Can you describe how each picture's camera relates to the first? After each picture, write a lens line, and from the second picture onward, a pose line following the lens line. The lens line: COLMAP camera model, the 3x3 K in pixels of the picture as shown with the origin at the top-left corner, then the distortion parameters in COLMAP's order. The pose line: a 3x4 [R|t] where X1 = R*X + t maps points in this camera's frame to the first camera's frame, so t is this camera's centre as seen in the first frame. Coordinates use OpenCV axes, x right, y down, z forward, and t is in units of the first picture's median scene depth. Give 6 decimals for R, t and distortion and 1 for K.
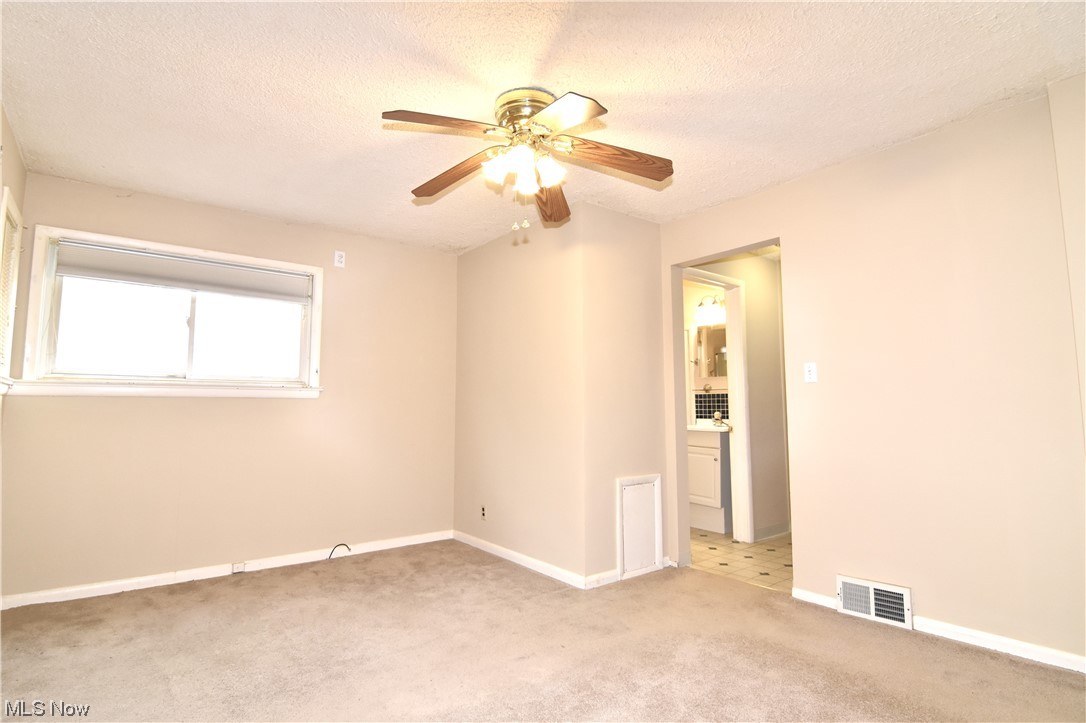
lens RADIAL K [[527.1, 0, 547.5], [0, 527.1, 360.0], [0, 0, 1]] dist [-0.016636, -0.004388]
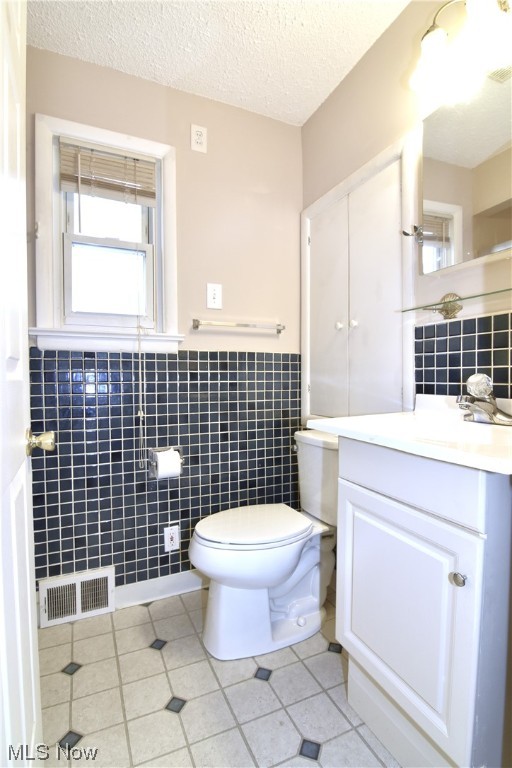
lens RADIAL K [[372.8, 0, 258.6], [0, 372.8, 383.8], [0, 0, 1]] dist [-0.016636, -0.004388]
pose [[0.974582, 0.014620, -0.223555, 0.238993], [0.008274, 0.994839, 0.101131, 0.079036], [0.223879, -0.100410, 0.969431, 0.740374]]
